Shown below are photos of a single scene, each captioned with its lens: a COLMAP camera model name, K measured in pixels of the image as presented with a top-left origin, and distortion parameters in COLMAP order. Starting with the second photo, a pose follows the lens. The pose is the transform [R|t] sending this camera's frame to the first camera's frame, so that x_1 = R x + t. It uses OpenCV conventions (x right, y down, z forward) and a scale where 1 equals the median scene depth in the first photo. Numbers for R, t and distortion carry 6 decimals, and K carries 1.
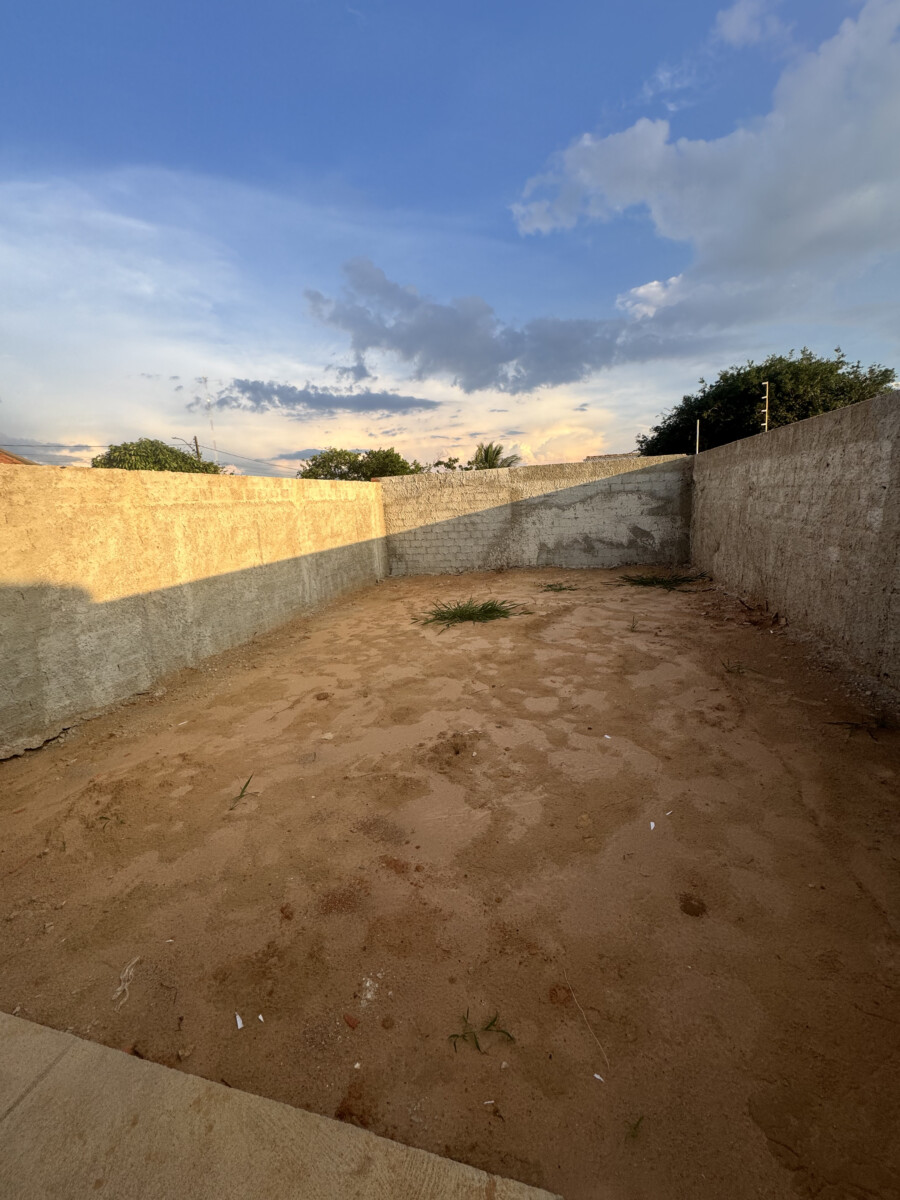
lens RADIAL K [[475.2, 0, 450.2], [0, 475.2, 594.4], [0, 0, 1]] dist [-0.001715, 0.000067]
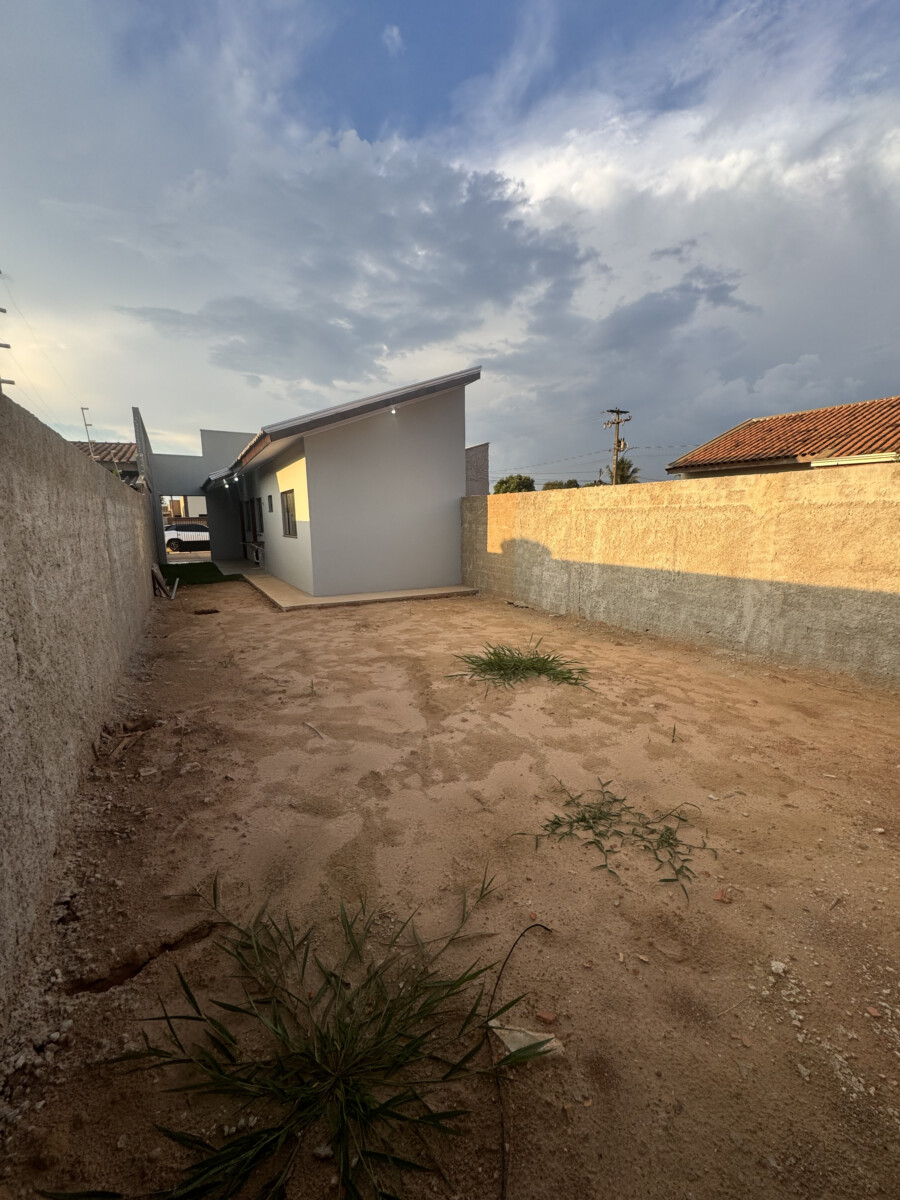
lens RADIAL K [[475.2, 0, 450.2], [0, 475.2, 594.4], [0, 0, 1]] dist [-0.001715, 0.000067]
pose [[-0.714027, 0.167883, -0.679691, 0.710069], [-0.094065, 0.939018, 0.330753, -0.350529], [0.693770, 0.300102, -0.654692, 1.576578]]
